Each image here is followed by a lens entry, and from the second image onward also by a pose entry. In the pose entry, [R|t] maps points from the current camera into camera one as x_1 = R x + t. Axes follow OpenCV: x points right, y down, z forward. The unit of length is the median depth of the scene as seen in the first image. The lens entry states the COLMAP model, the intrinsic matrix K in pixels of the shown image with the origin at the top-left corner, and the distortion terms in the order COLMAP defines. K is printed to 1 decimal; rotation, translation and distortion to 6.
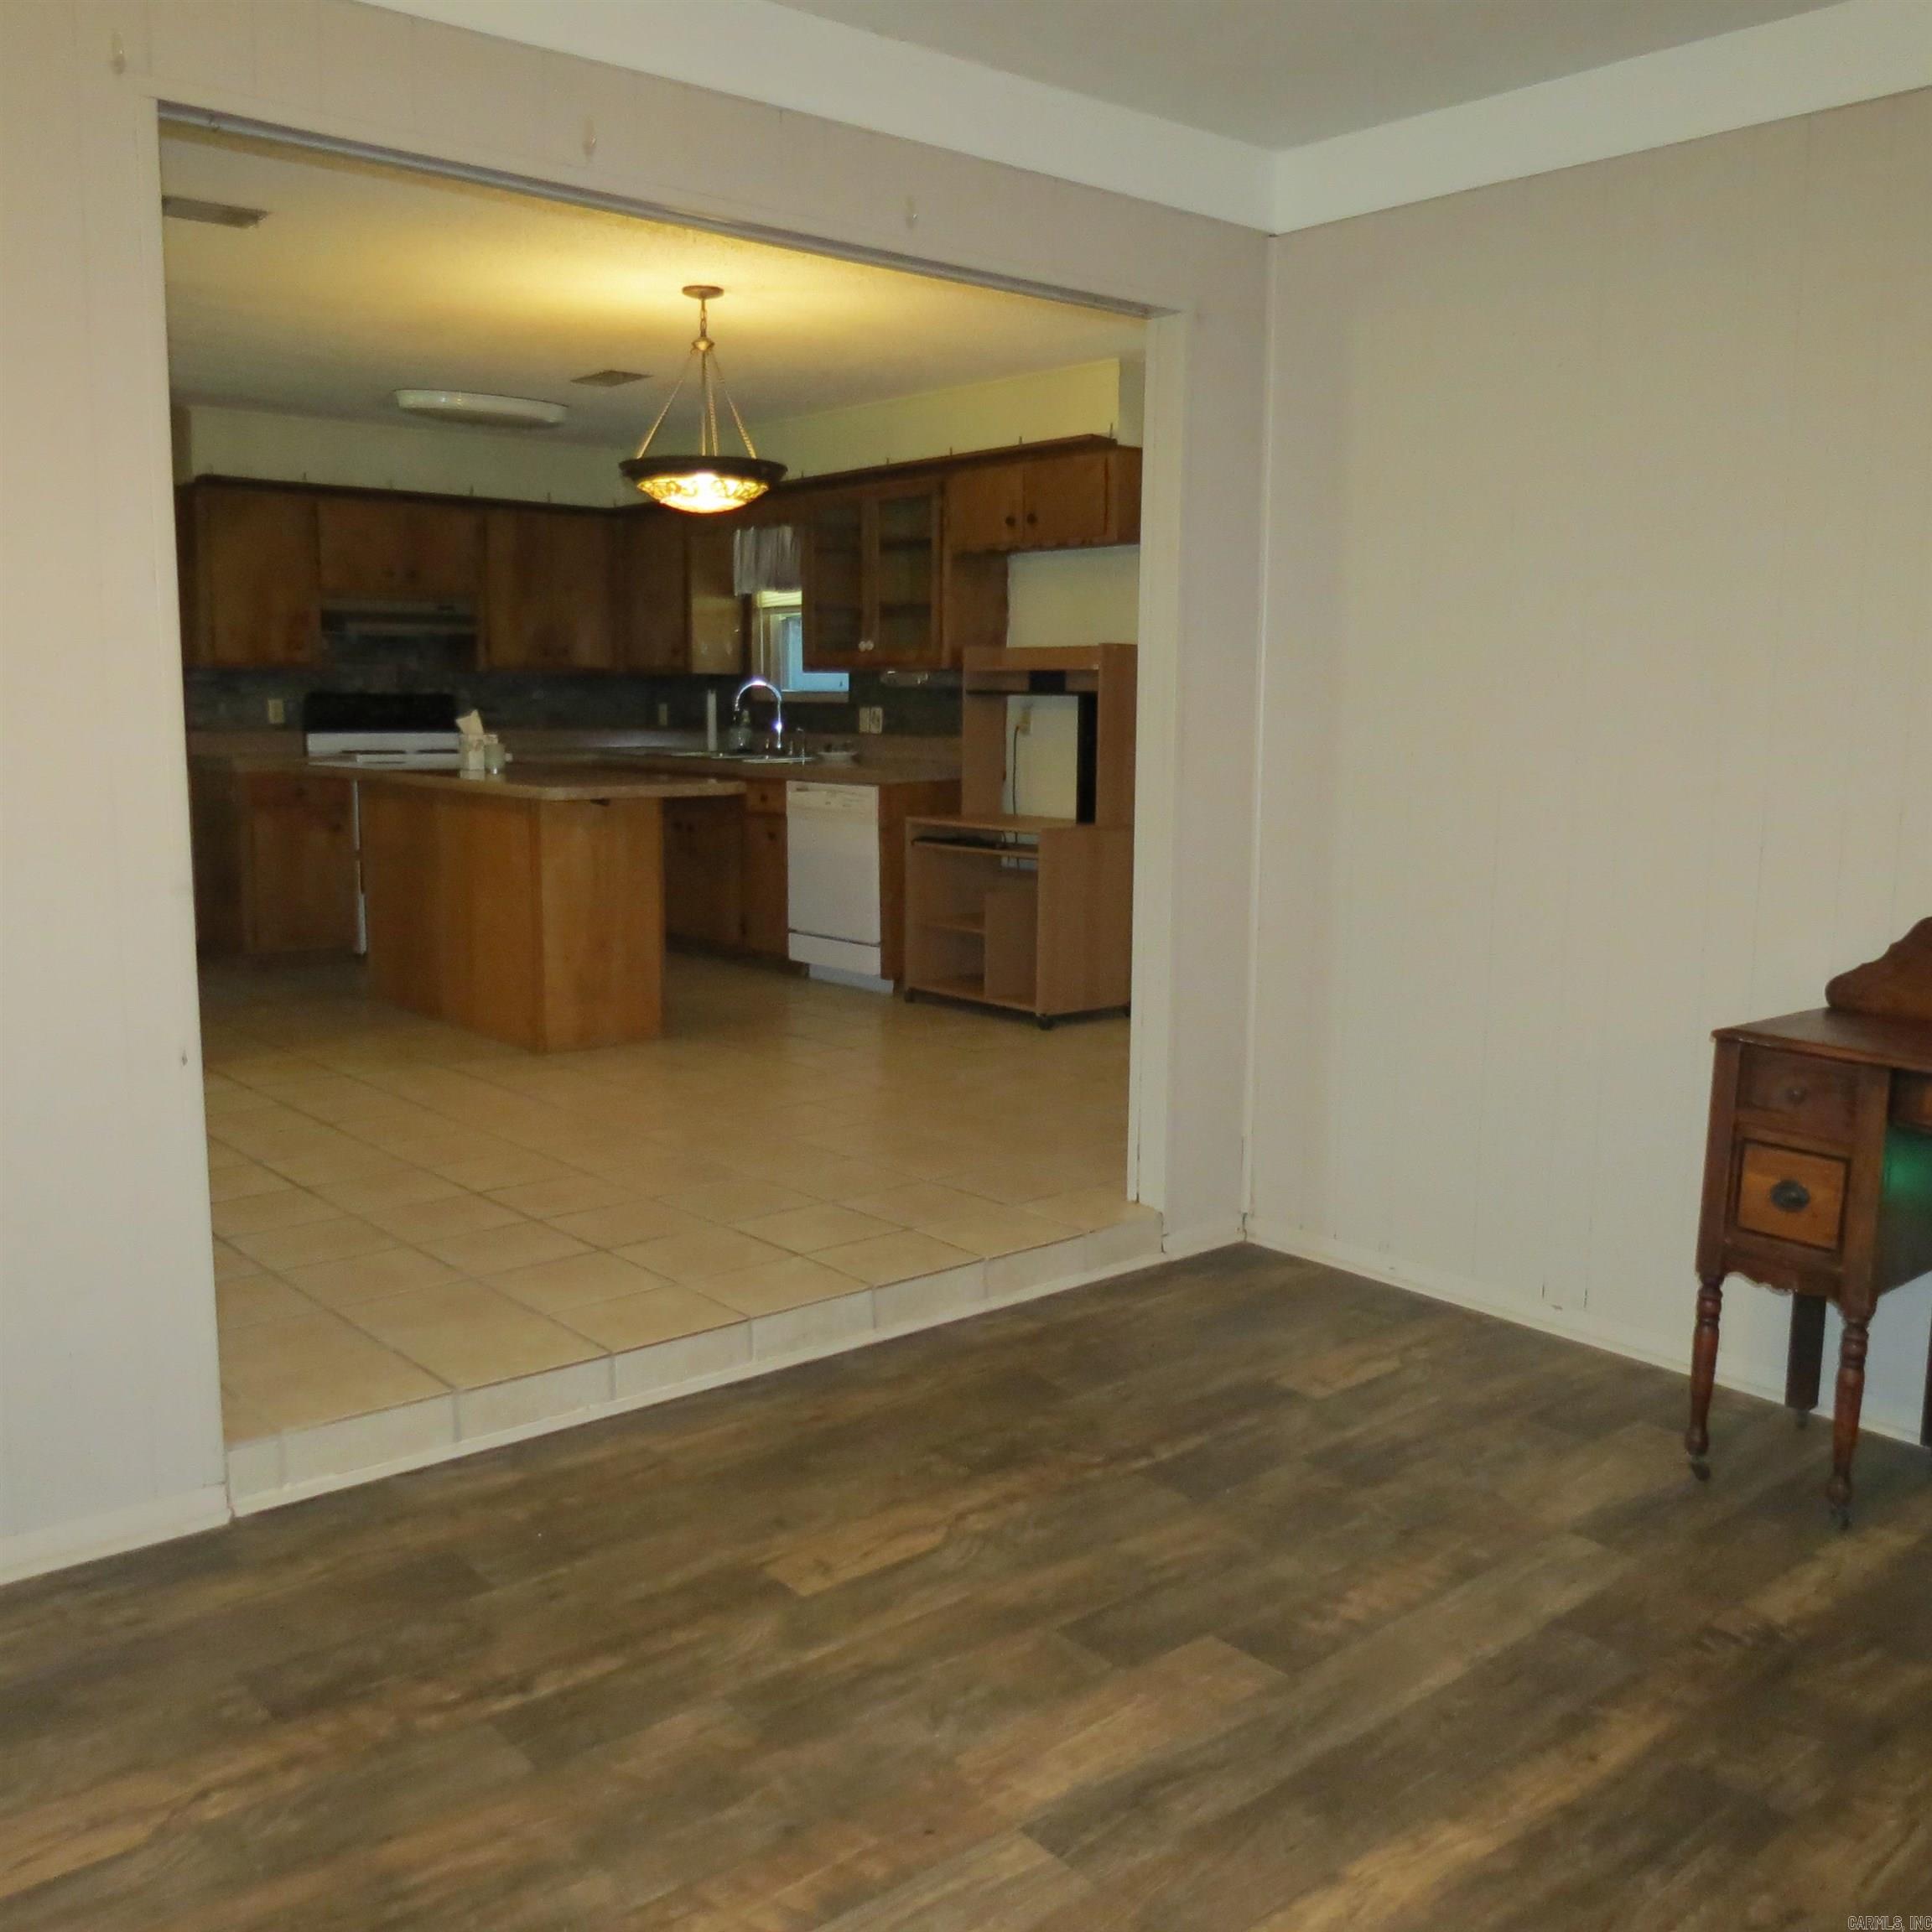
lens RADIAL K [[1857.5, 0, 956.5], [0, 1857.5, 925.8], [0, 0, 1]] dist [-0.033620, -0.022149]
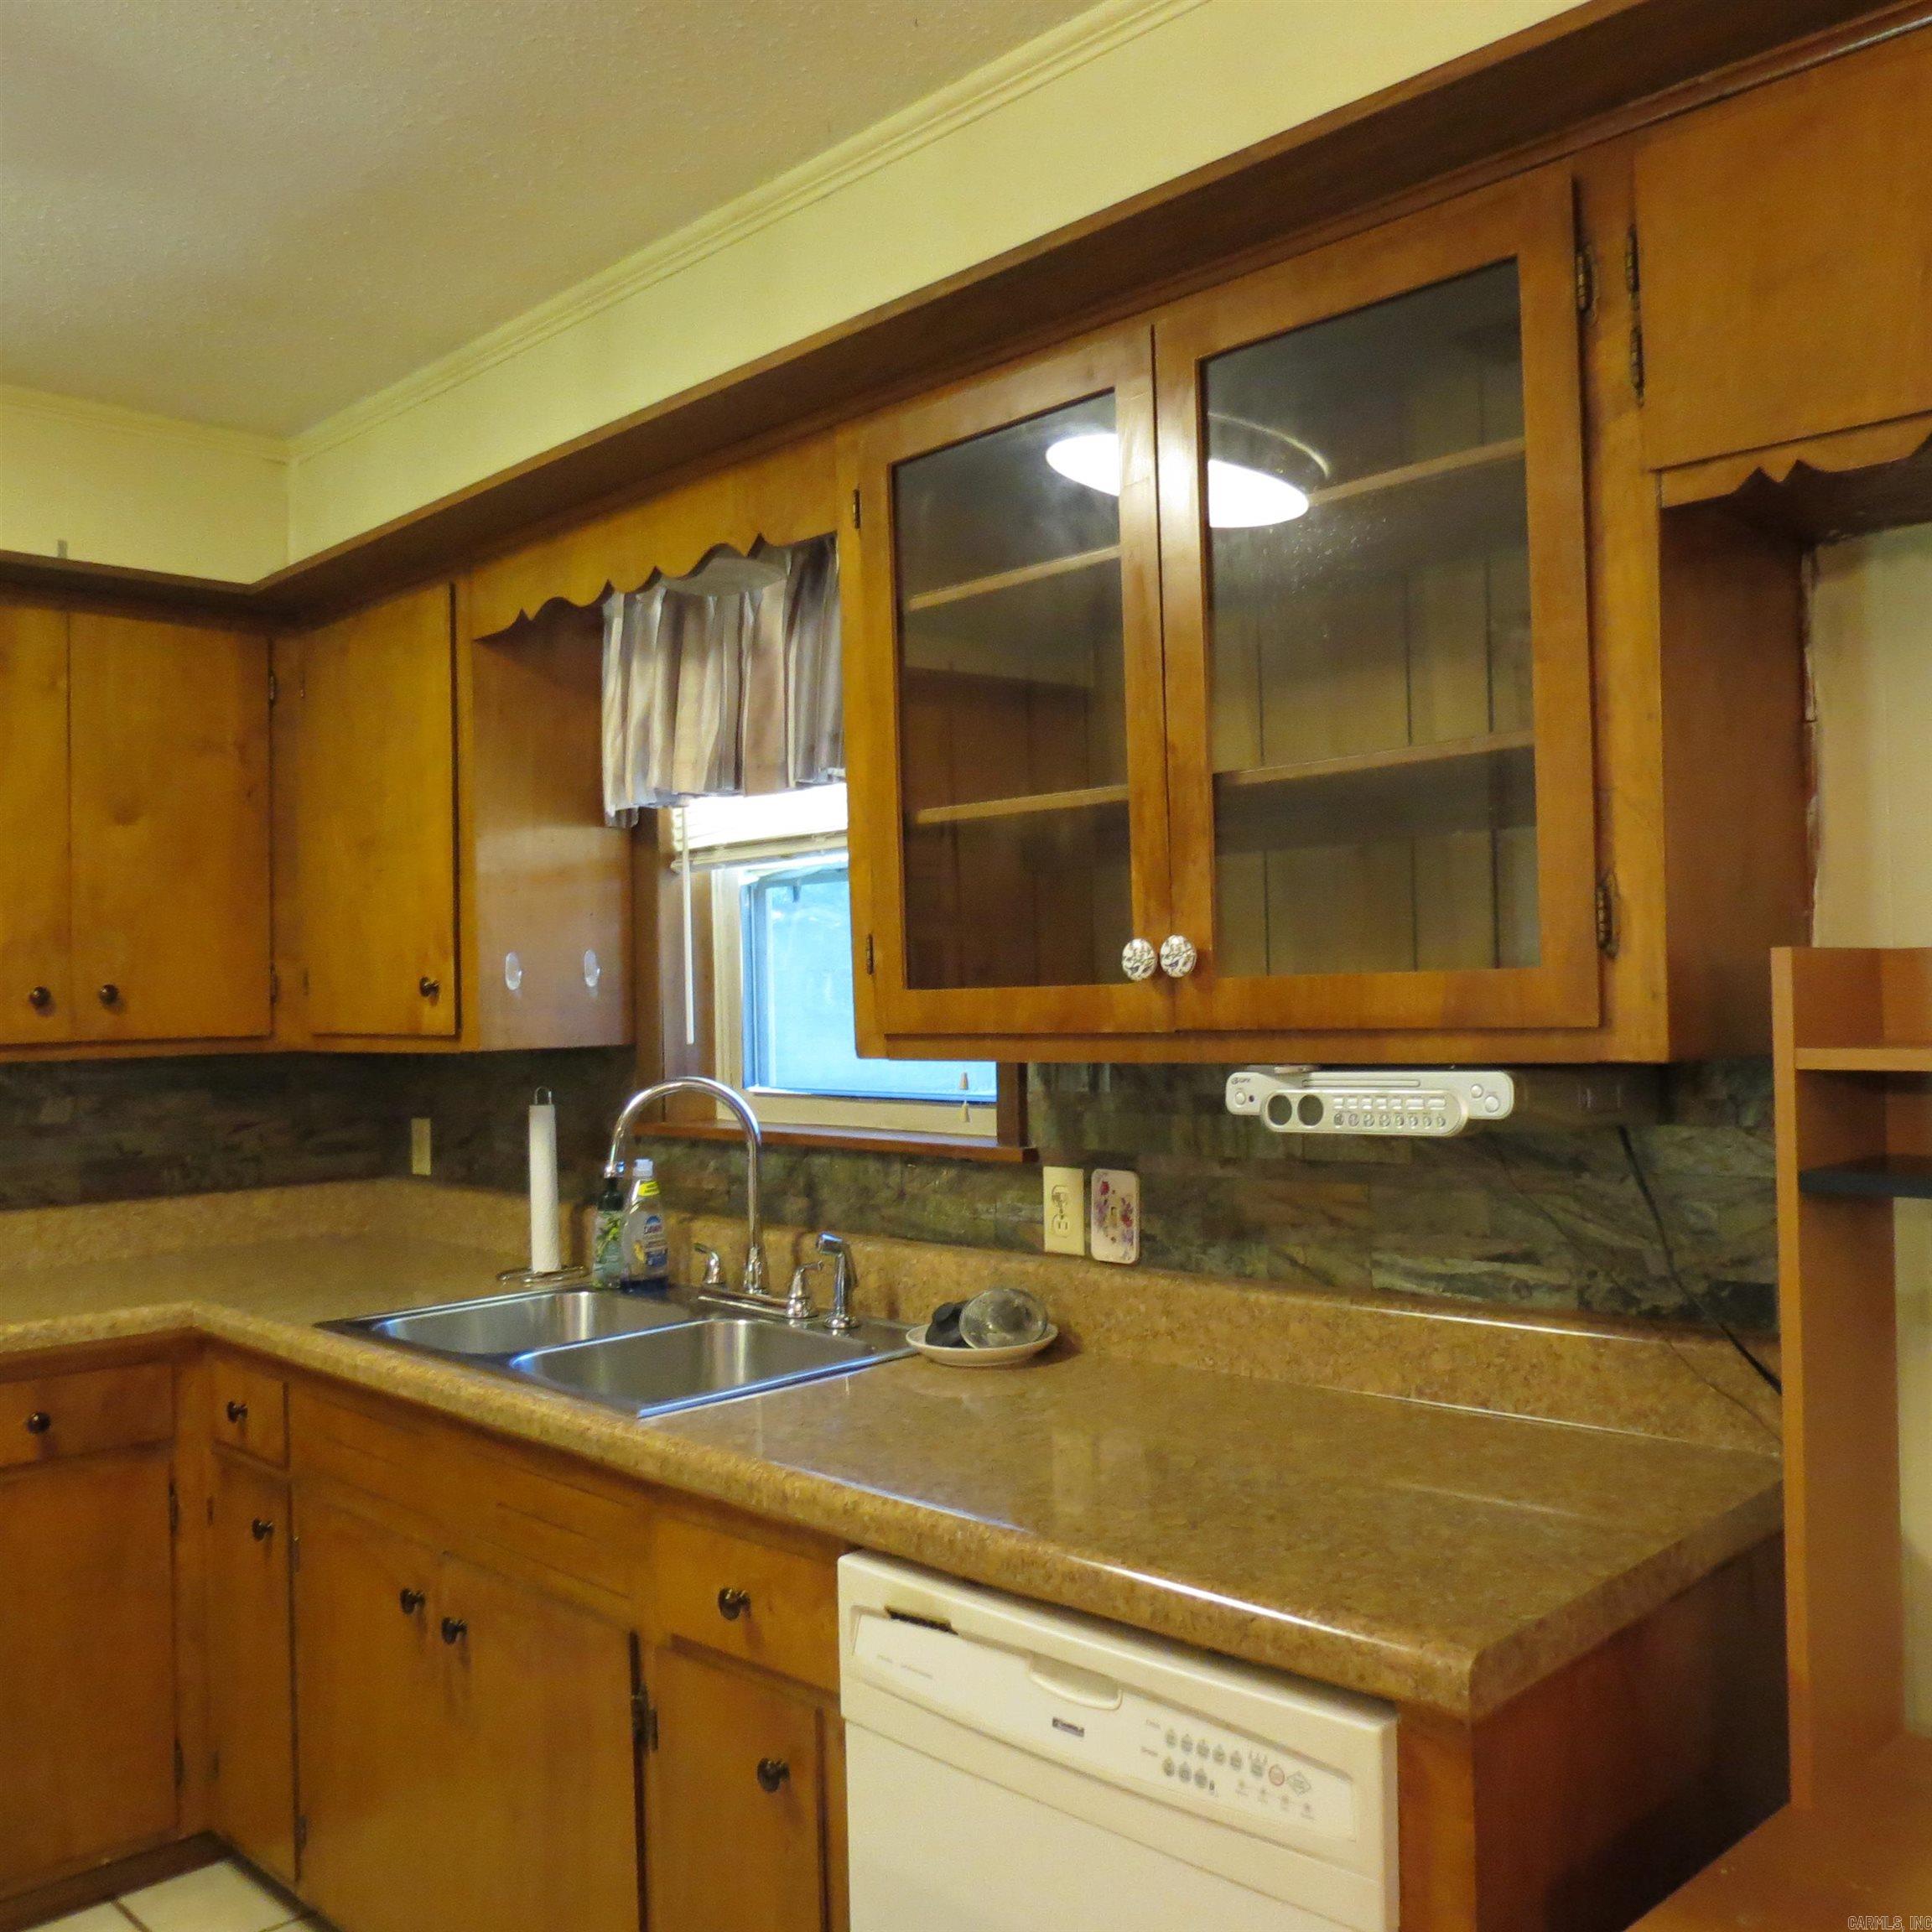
lens RADIAL K [[1819.1, 0, 966.0], [0, 1819.1, 966.0], [0, 0, 1]] dist [-0.042039, 0.026217]
pose [[0.996815, -0.028657, 0.074419, -0.088162], [0.038664, 0.989855, -0.136719, -0.115627], [-0.069746, 0.139161, 0.987811, 0.747314]]
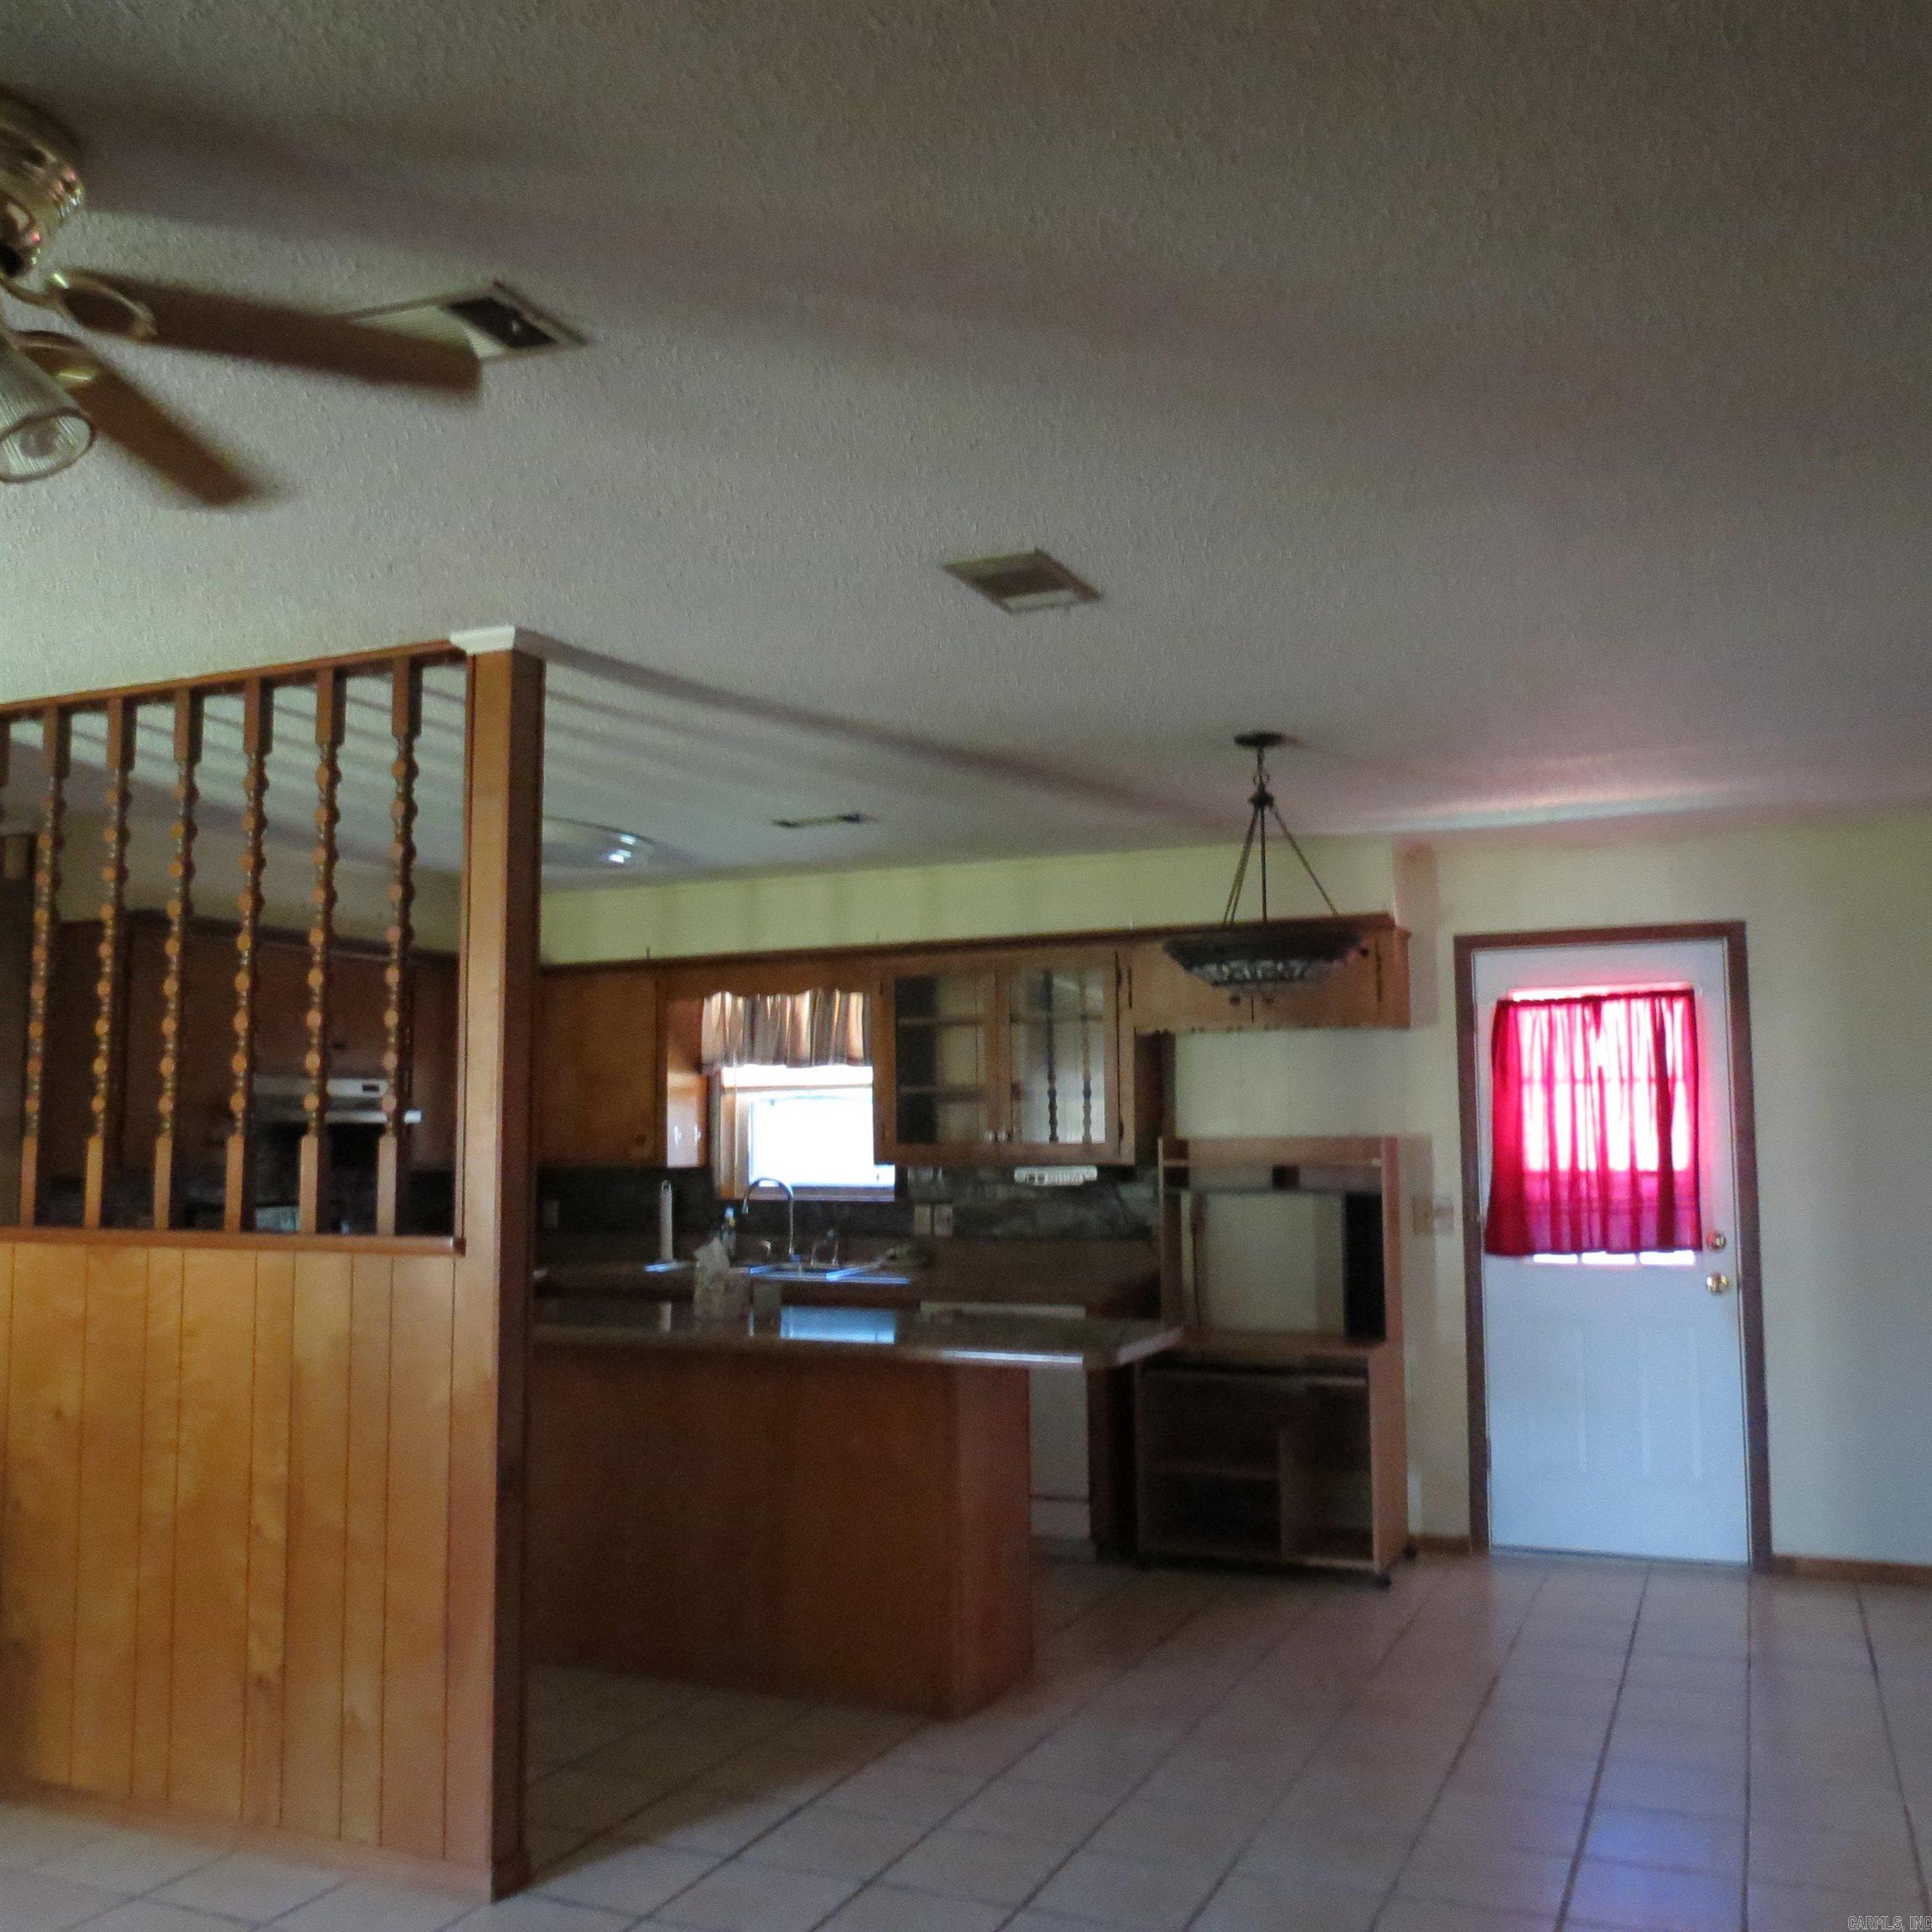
lens RADIAL K [[1857.5, 0, 956.5], [0, 1857.5, 925.8], [0, 0, 1]] dist [-0.033620, -0.022149]
pose [[0.895164, 0.036824, 0.444213, -0.436819], [0.068205, 0.973530, -0.218147, -0.058619], [-0.440488, 0.225575, 0.868957, 0.233292]]
